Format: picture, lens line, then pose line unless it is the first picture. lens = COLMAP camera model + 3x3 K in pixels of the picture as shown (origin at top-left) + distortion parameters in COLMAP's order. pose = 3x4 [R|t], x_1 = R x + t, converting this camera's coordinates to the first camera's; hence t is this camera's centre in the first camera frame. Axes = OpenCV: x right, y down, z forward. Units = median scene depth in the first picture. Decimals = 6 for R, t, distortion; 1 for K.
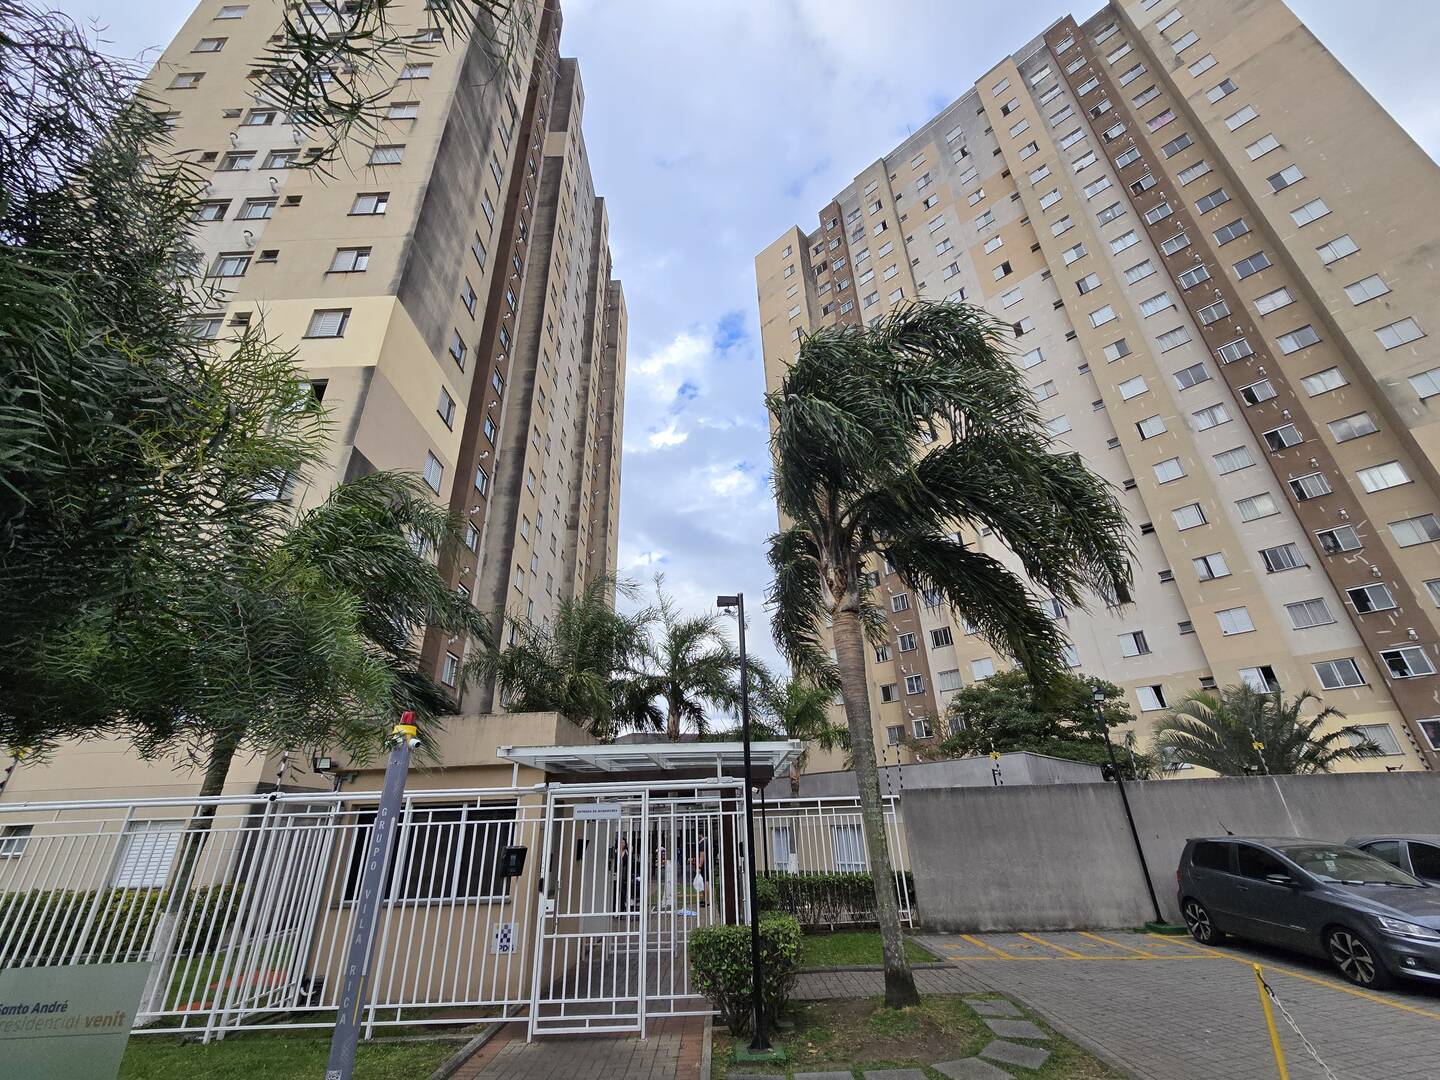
lens RADIAL K [[596.7, 0, 719.0], [0, 596.7, 534.6], [0, 0, 1]] dist [-0.001140, -0.001138]
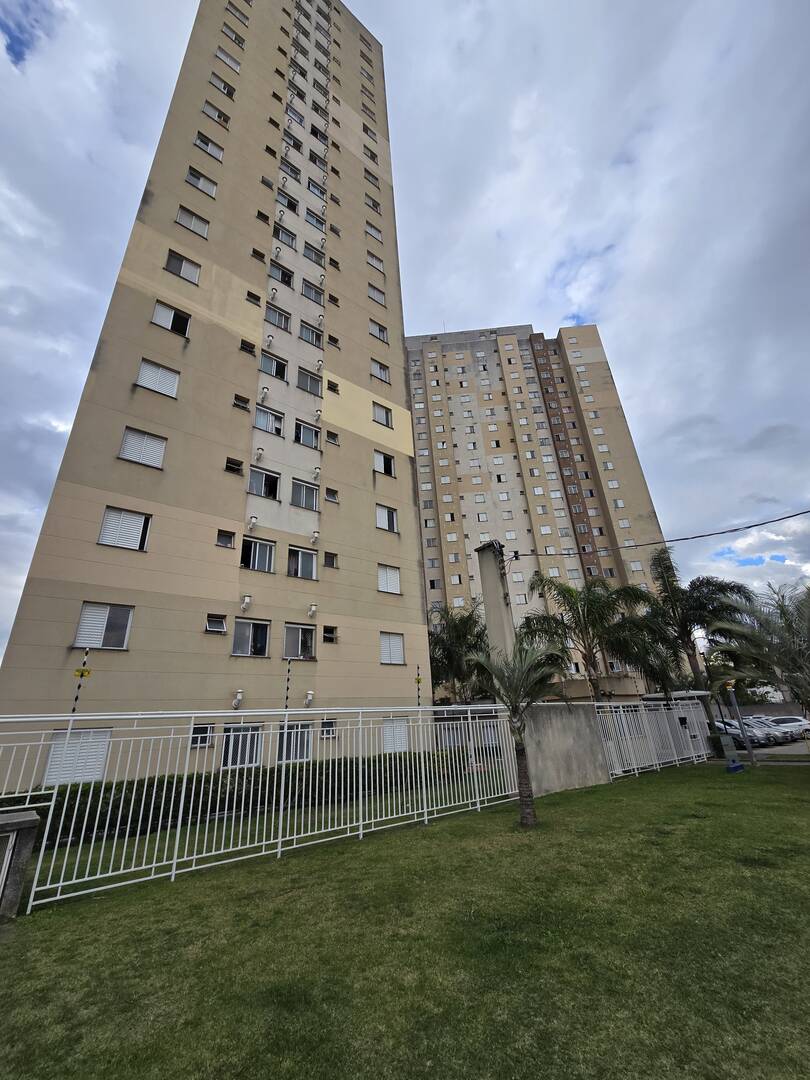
lens RADIAL K [[447.5, 0, 395.3], [0, 447.5, 531.0], [0, 0, 1]] dist [-0.001140, -0.001138]
pose [[0.773419, 0.247300, 0.583665, -1.121794], [-0.260250, 0.963460, -0.063361, 0.013045], [-0.578008, -0.102894, 0.809518, -0.030749]]
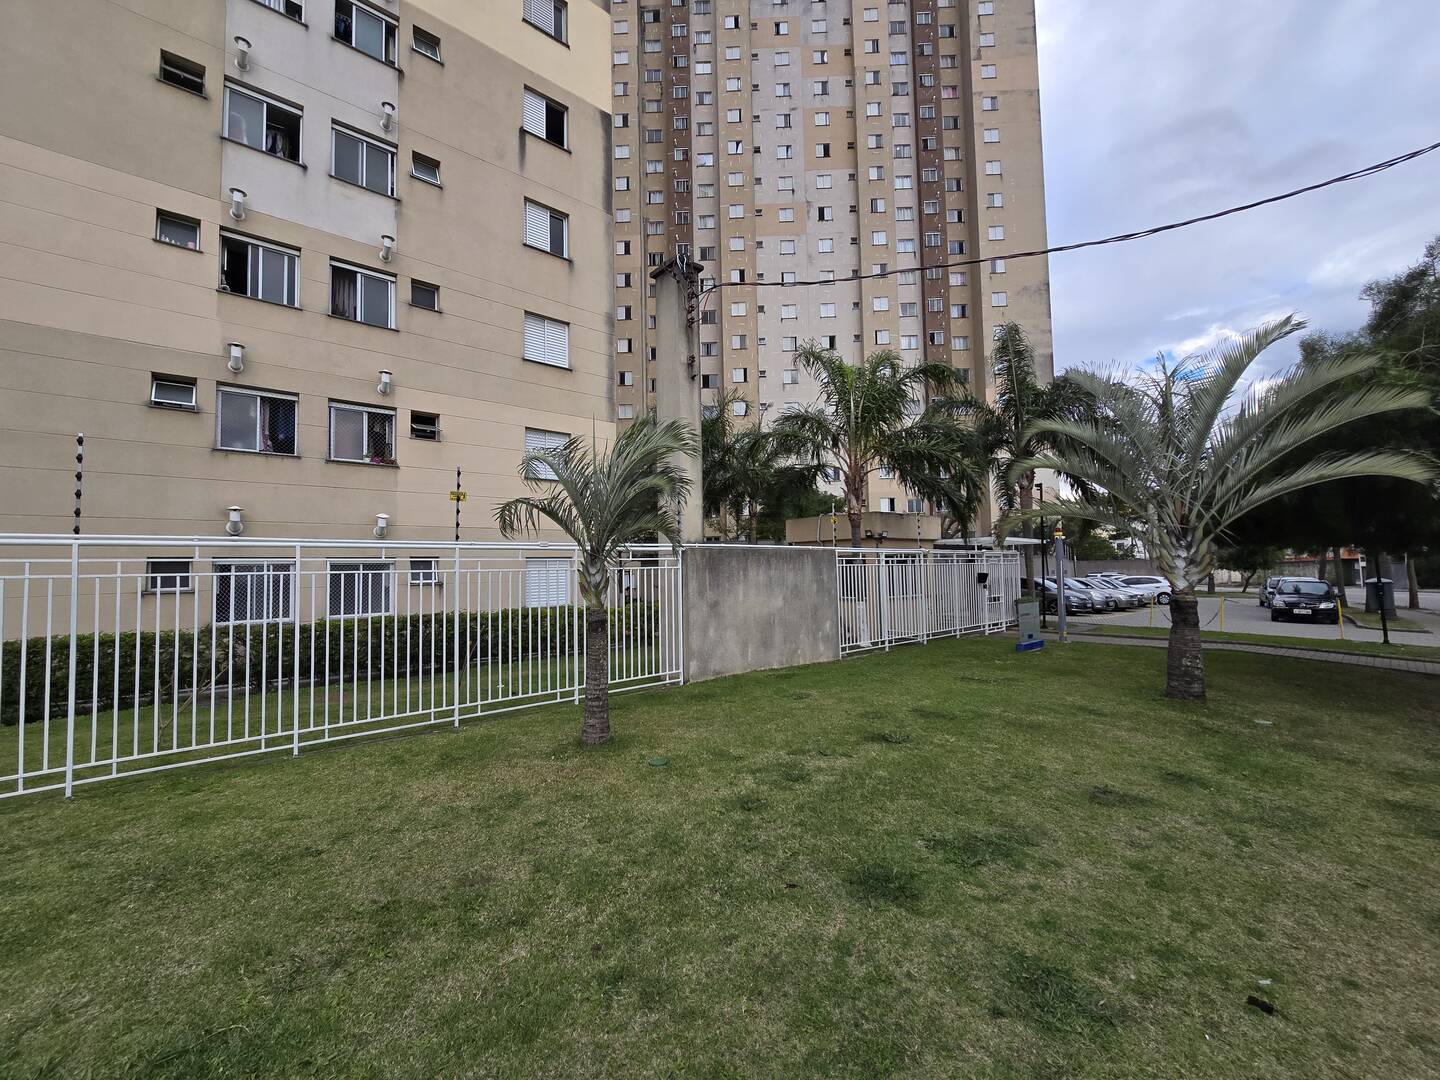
lens RADIAL K [[596.7, 0, 707.7], [0, 596.7, 539.8], [0, 0, 1]] dist [-0.001140, -0.001138]
pose [[0.748810, 0.050935, 0.660825, -0.885398], [-0.302960, 0.913089, 0.272919, 0.017179], [-0.589490, -0.404567, 0.699161, -0.005015]]
